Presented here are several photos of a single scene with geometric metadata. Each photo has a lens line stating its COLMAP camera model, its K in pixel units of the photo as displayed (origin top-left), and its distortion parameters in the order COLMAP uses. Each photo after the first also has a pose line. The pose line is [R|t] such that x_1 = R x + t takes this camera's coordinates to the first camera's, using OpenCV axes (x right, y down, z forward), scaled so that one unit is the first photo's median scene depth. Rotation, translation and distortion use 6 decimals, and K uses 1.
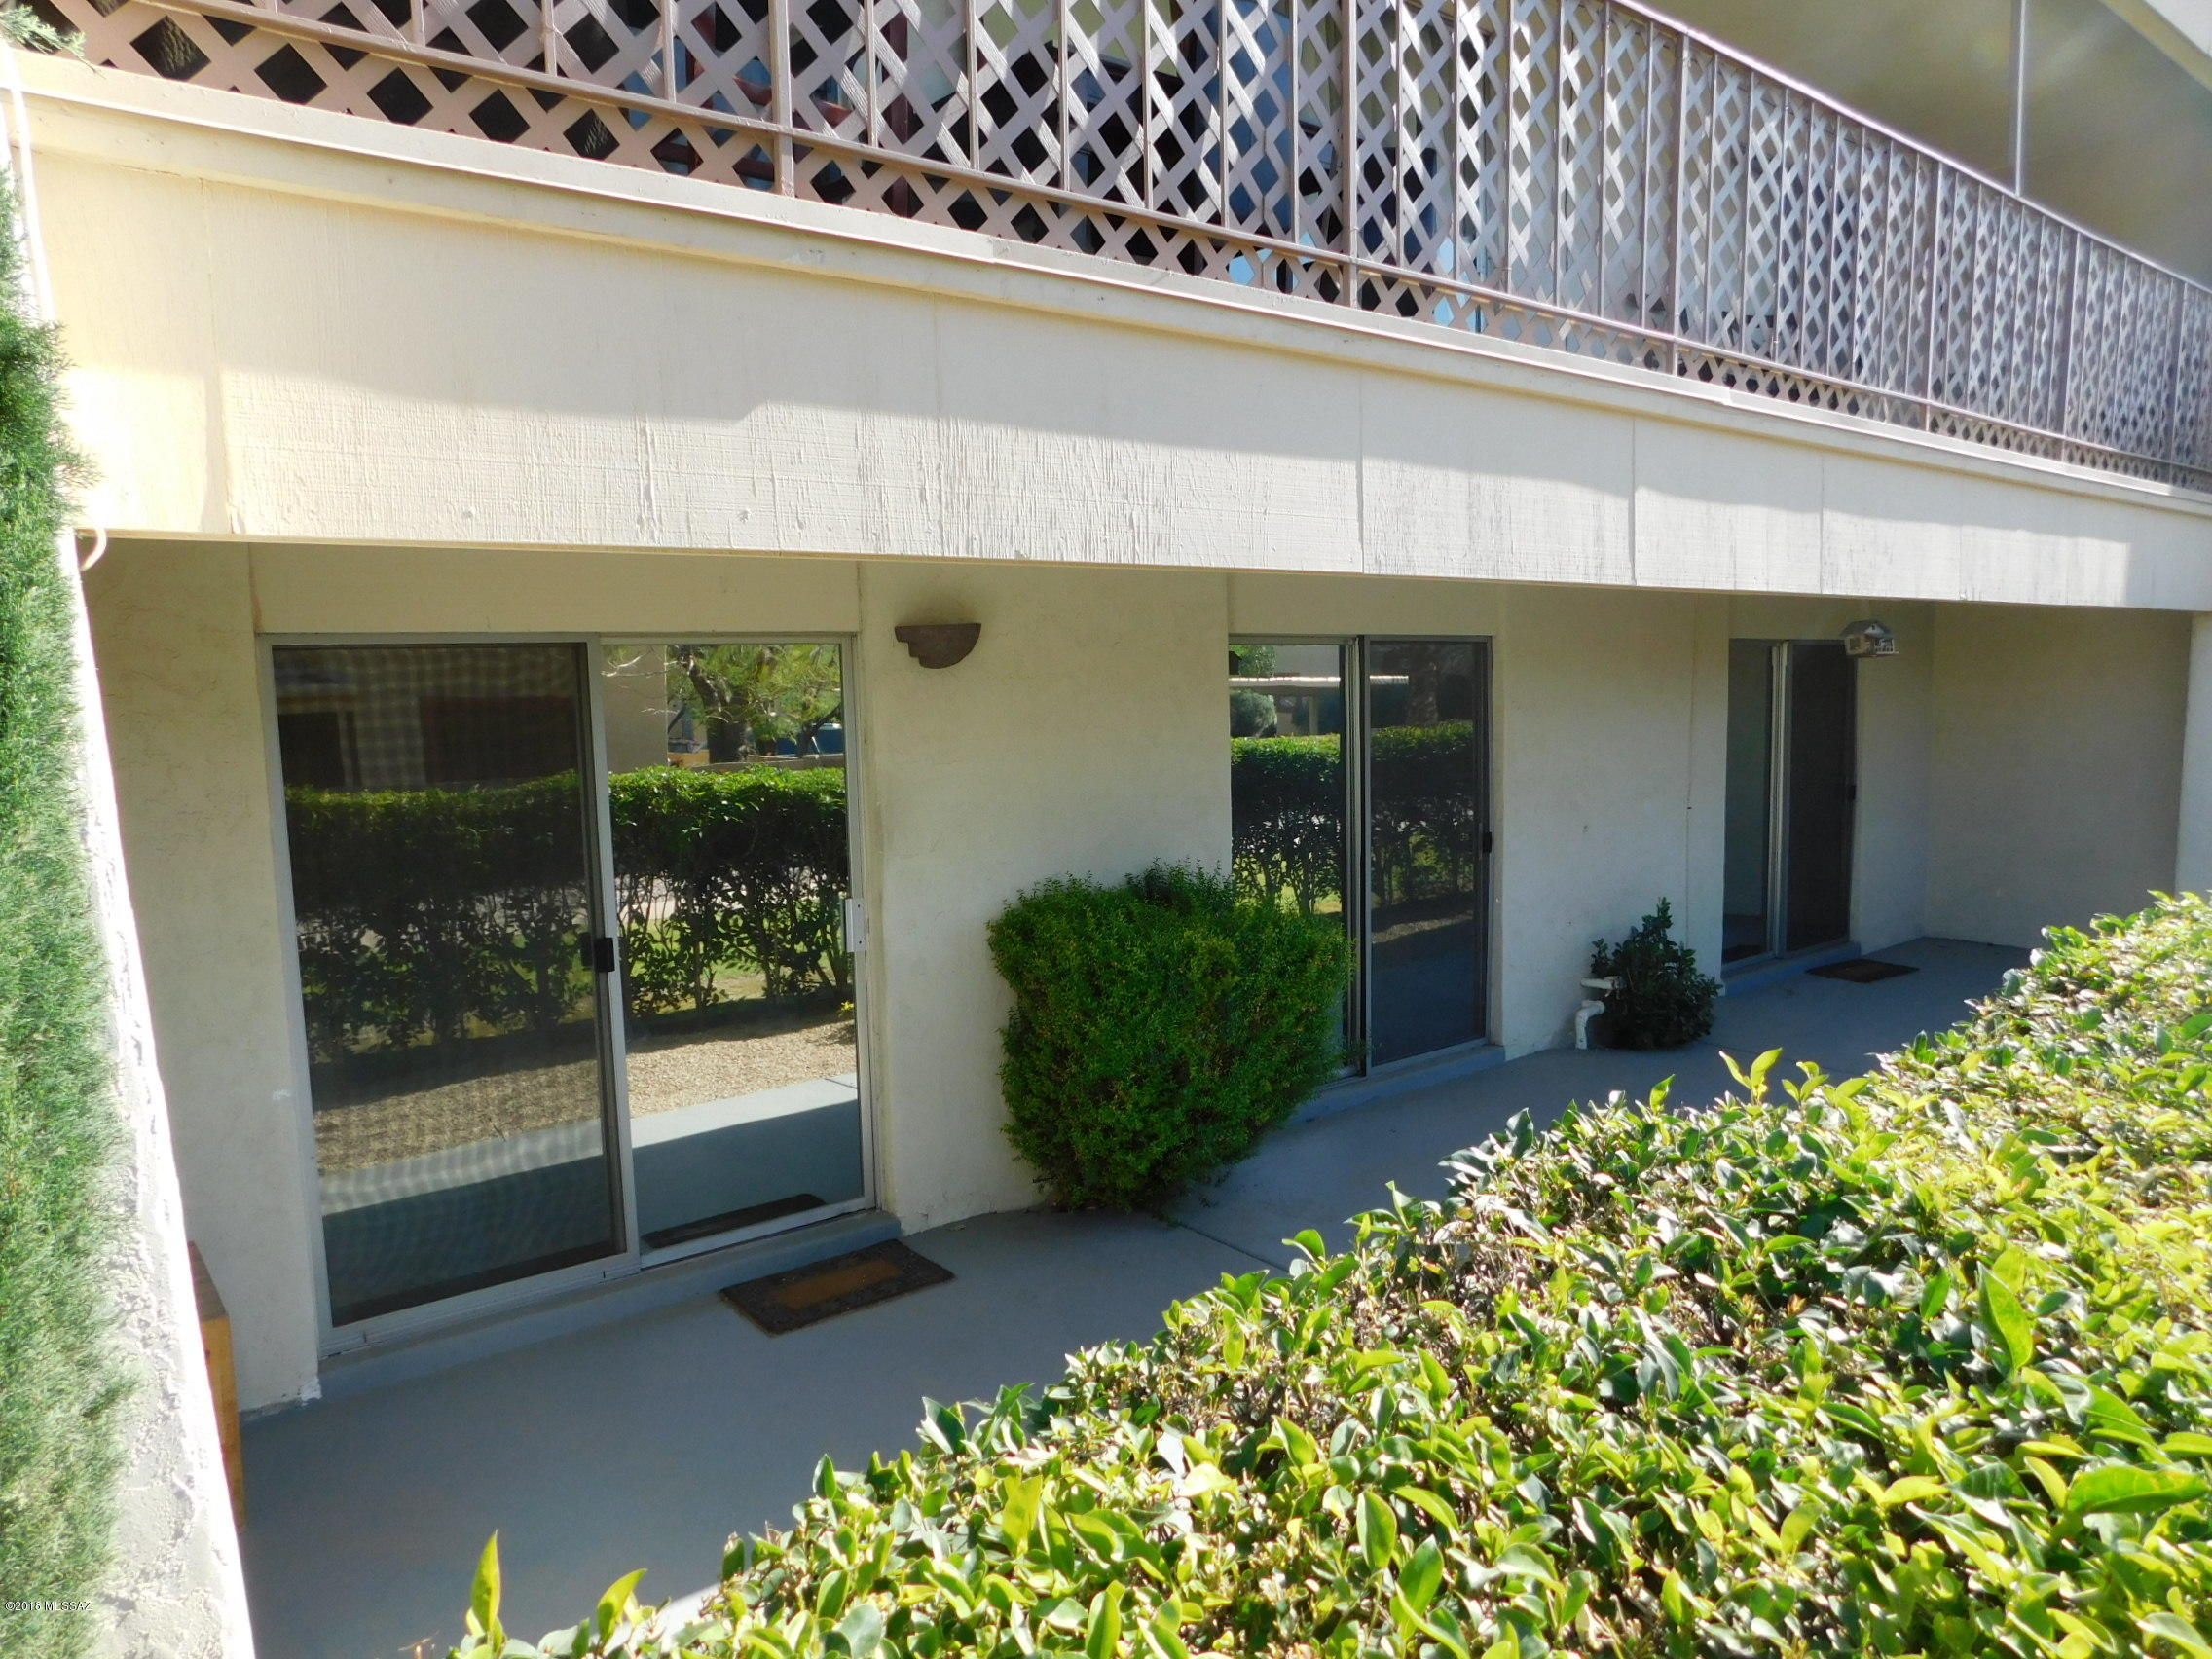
lens RADIAL K [[1451.7, 0, 1110.0], [0, 1451.7, 830.8], [0, 0, 1]] dist [-0.047456, 0.001732]
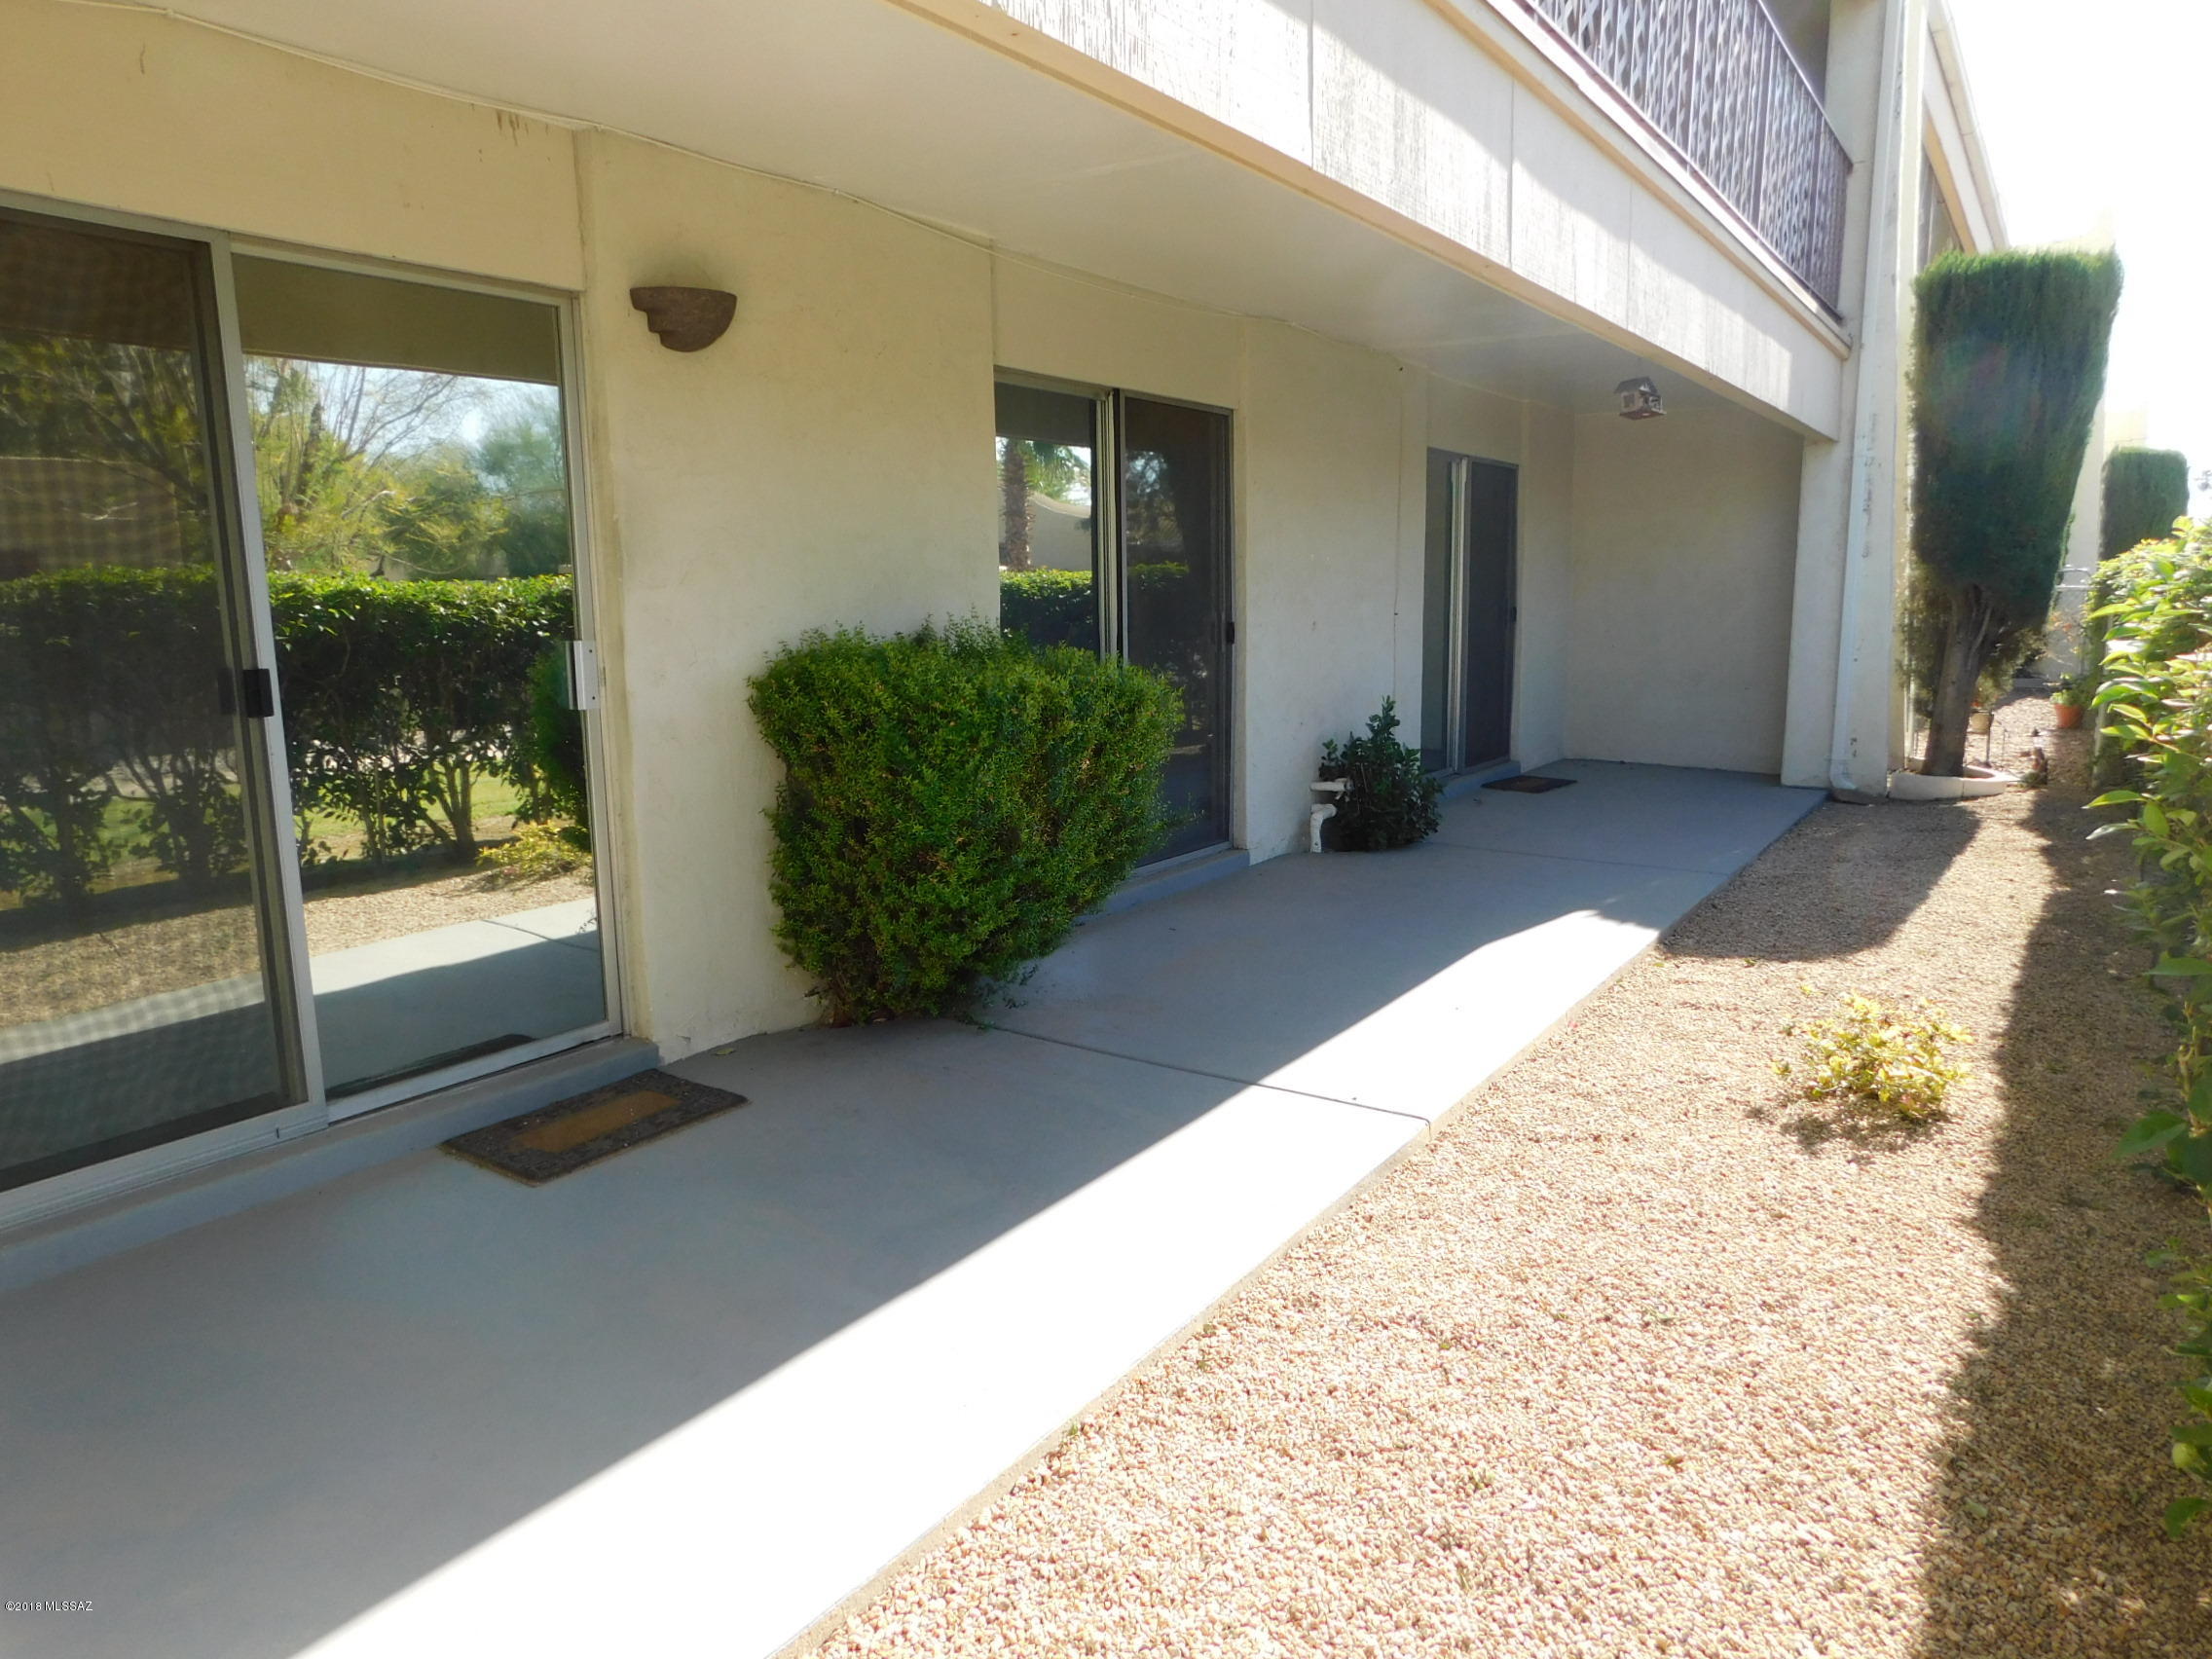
lens RADIAL K [[1451.7, 0, 1102.3], [0, 1451.7, 833.0], [0, 0, 1]] dist [-0.047456, 0.001732]
pose [[0.955140, -0.038826, 0.293597, -0.140722], [0.020226, 0.997606, 0.066125, 0.103709], [-0.295462, -0.057220, 0.953639, 0.167764]]
